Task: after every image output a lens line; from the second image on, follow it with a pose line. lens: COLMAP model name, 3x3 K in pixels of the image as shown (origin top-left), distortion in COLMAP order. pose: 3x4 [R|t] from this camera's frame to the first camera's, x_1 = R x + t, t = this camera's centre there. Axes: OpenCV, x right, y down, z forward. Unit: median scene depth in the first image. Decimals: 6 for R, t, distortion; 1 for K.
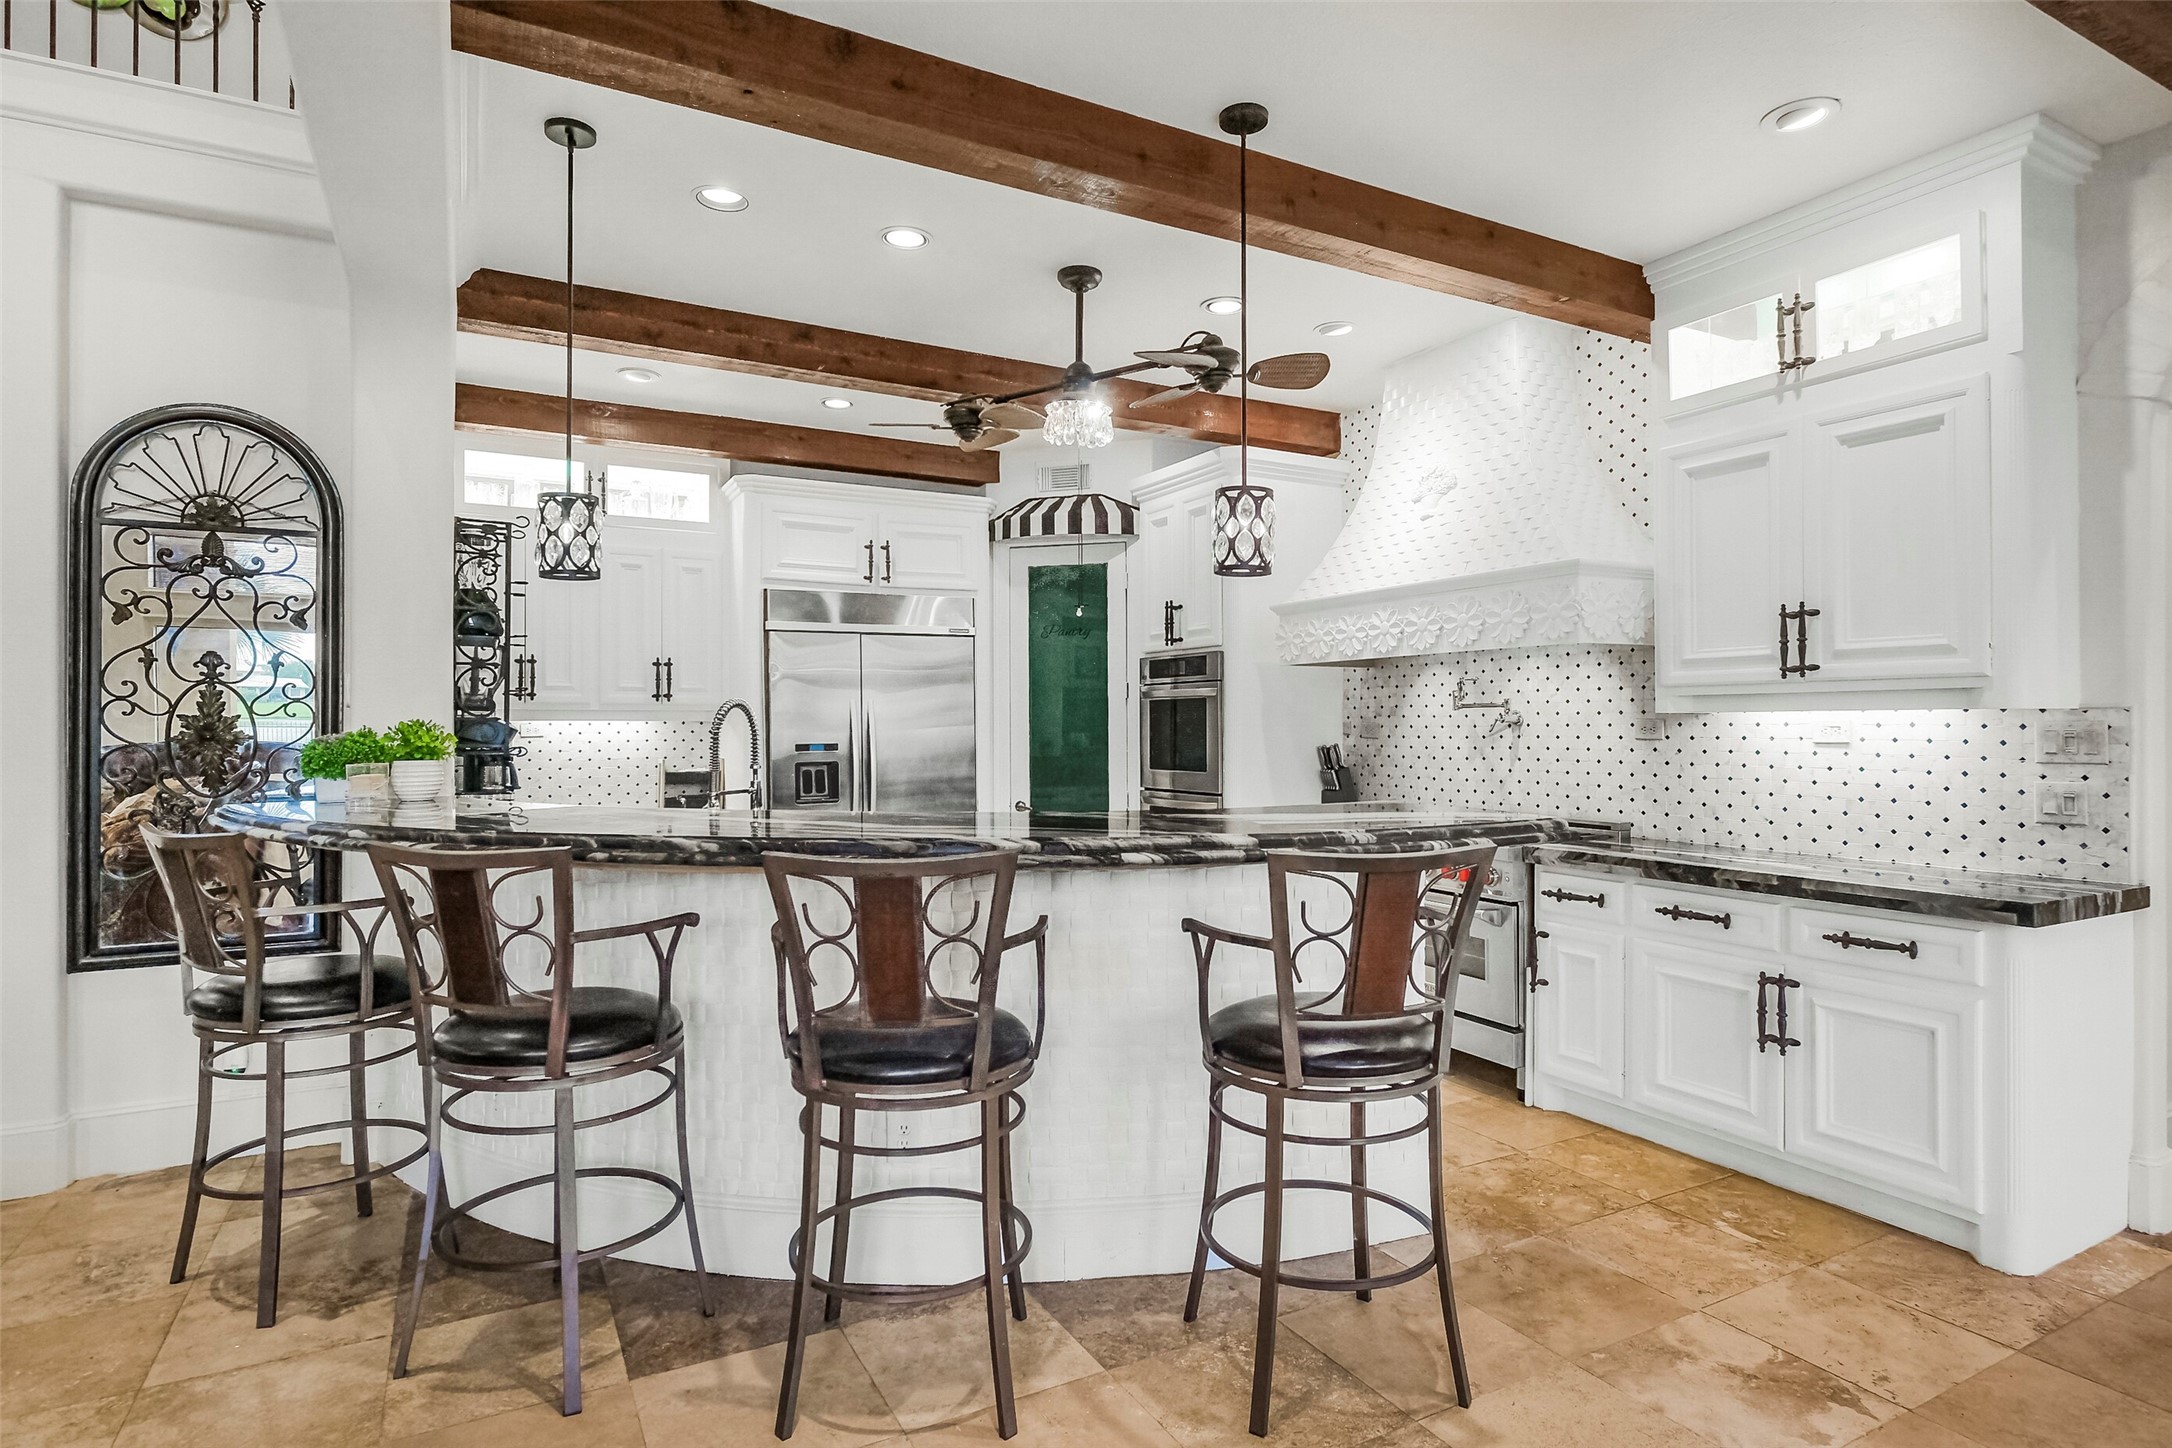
lens RADIAL K [[1134.6, 0, 1092.8], [0, 1134.6, 722.7], [0, 0, 1]] dist [-0.002180, -0.000821]
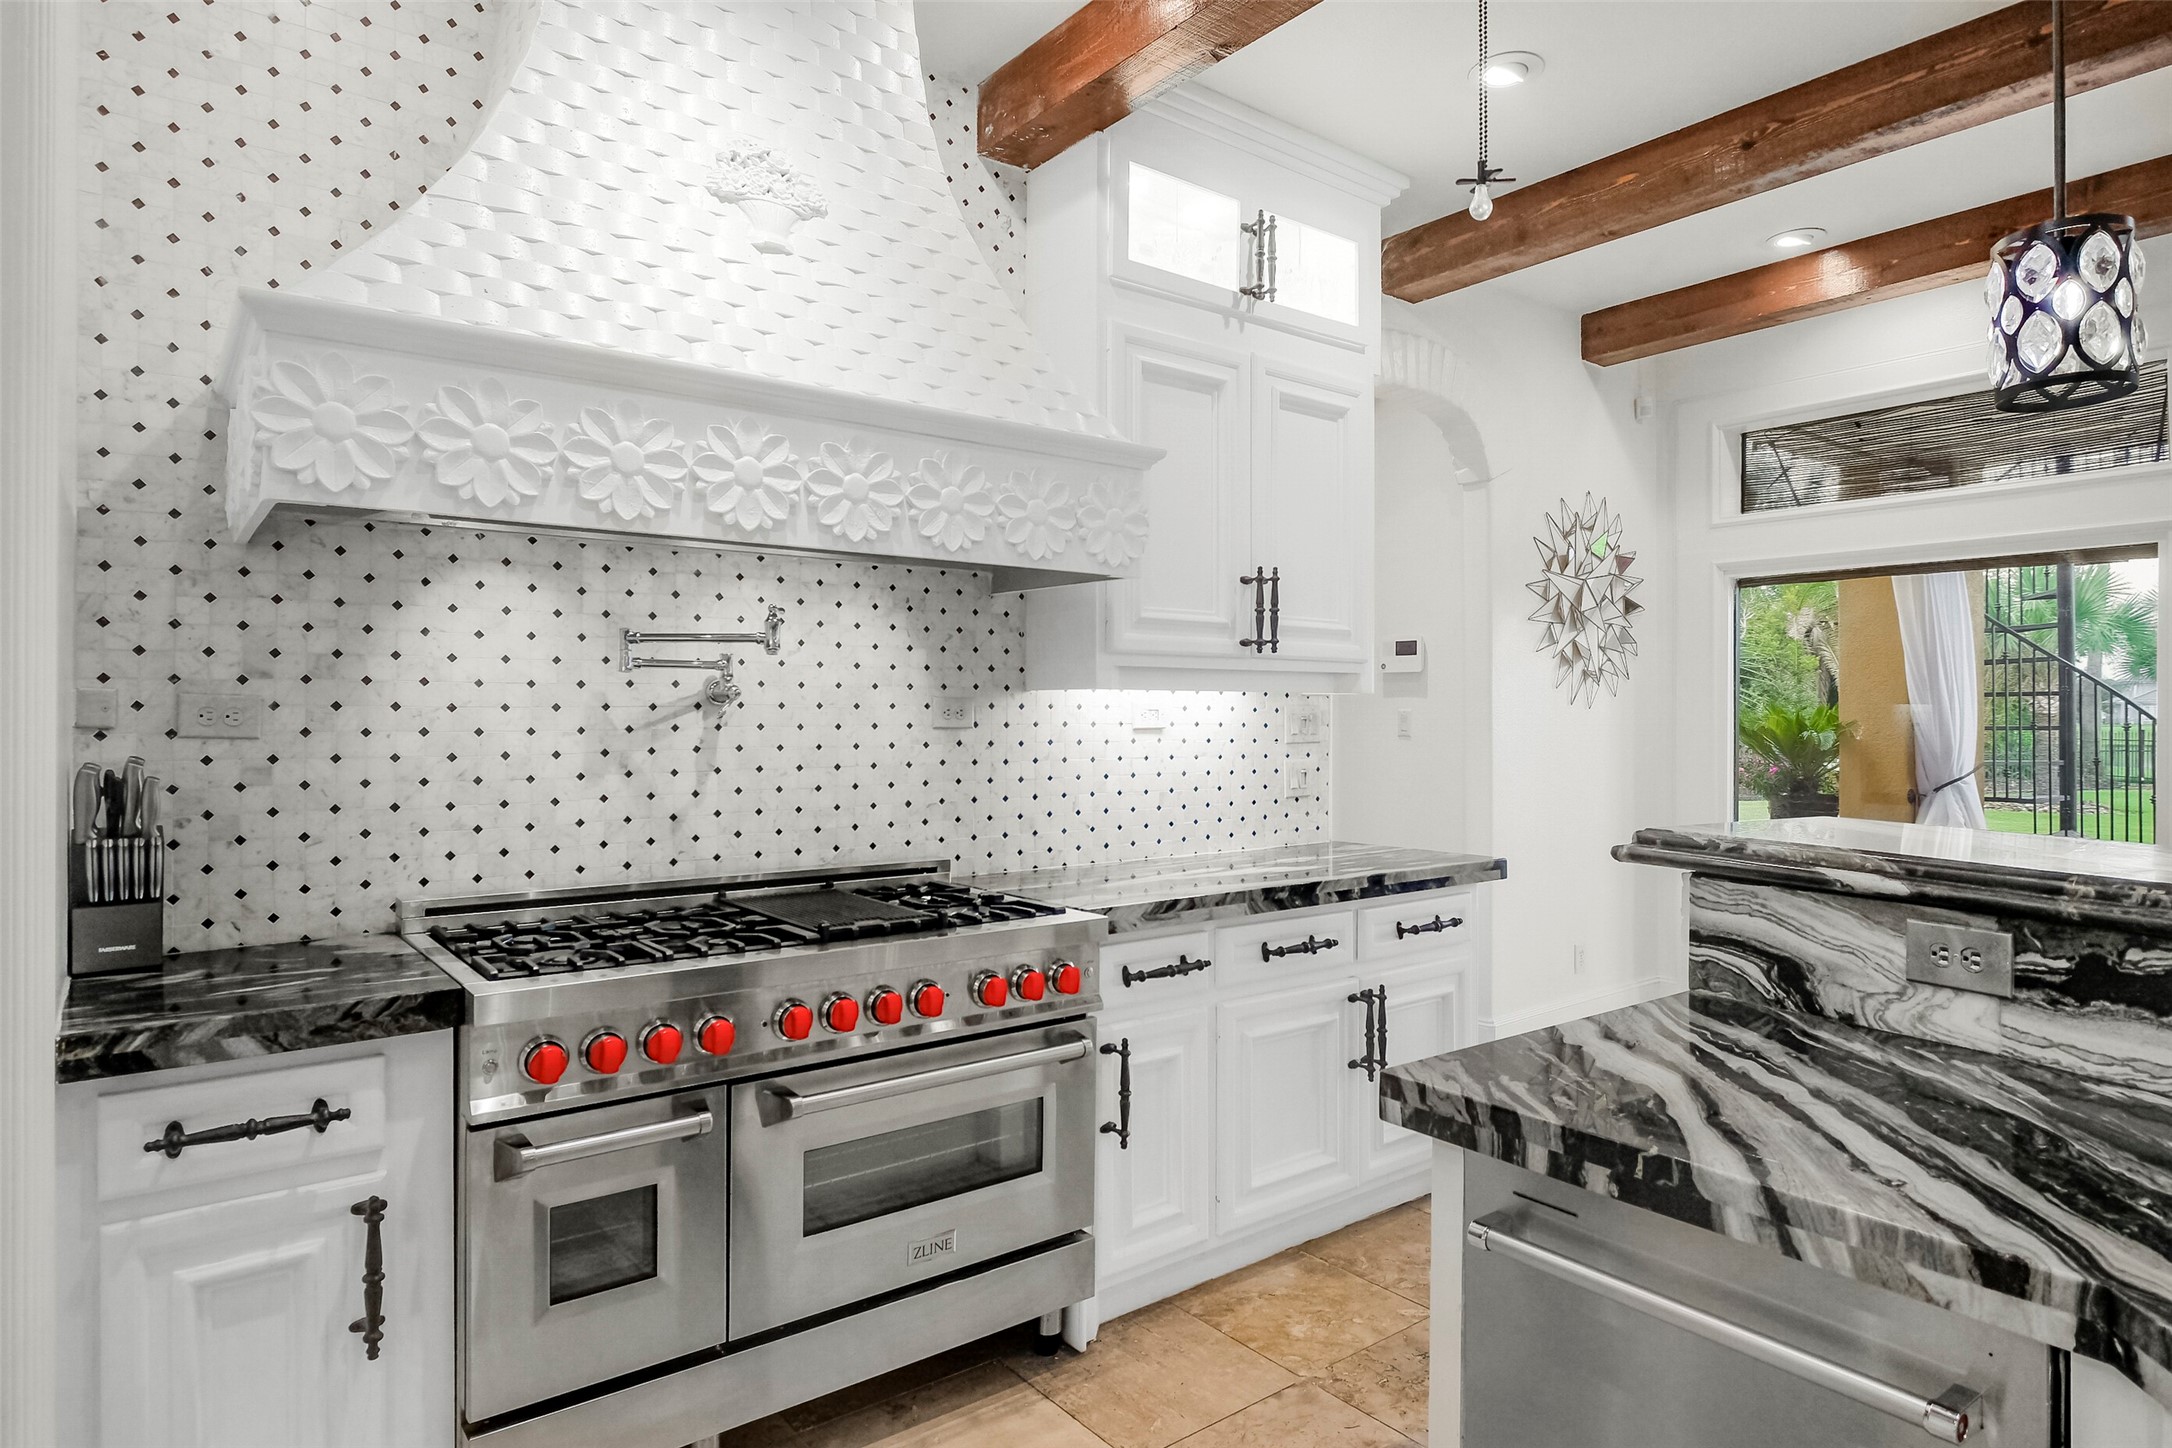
lens RADIAL K [[1218.4, 0, 1092.1], [0, 1218.4, 711.4], [0, 0, 1]] dist [-0.001024, 0.000035]
pose [[-0.156691, 0.005676, 0.987631, -0.206315], [-0.002147, 0.999979, -0.006088, 0.008139], [-0.987645, -0.003074, -0.156676, 0.923700]]
